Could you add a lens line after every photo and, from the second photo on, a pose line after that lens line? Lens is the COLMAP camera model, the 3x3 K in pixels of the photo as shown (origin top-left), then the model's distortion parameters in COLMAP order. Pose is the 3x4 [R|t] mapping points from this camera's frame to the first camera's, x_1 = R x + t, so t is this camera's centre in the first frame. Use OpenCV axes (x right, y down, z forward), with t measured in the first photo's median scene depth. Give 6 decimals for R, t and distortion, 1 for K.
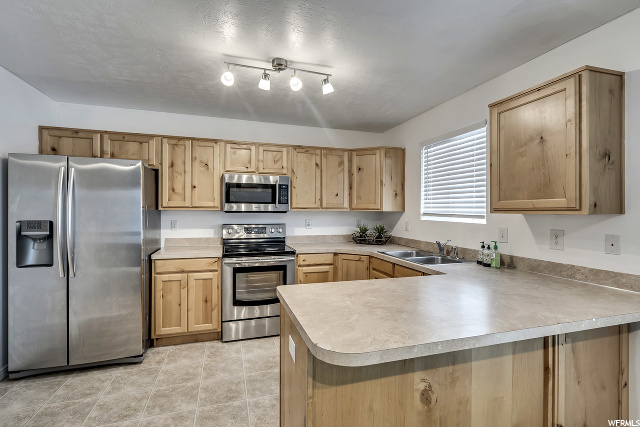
lens RADIAL K [[297.0, 0, 319.9], [0, 297.0, 213.5], [0, 0, 1]] dist [-0.001437, 0.000032]
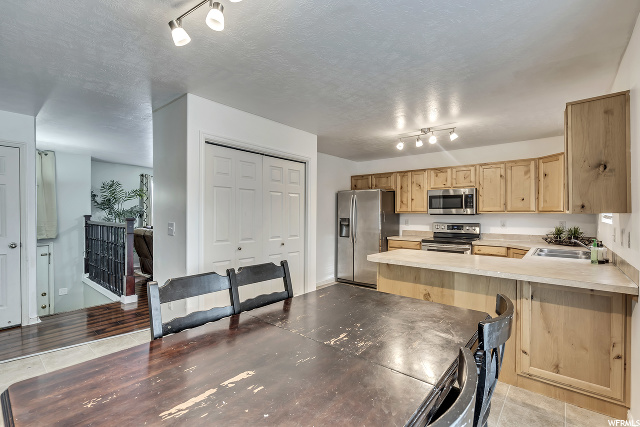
lens RADIAL K [[297.0, 0, 320.7], [0, 297.0, 217.0], [0, 0, 1]] dist [-0.001437, 0.000032]
pose [[0.530721, 0.003085, -0.847541, 0.974462], [-0.006338, 0.999980, -0.000329, 0.017516], [0.847523, 0.005547, 0.530730, -0.443170]]
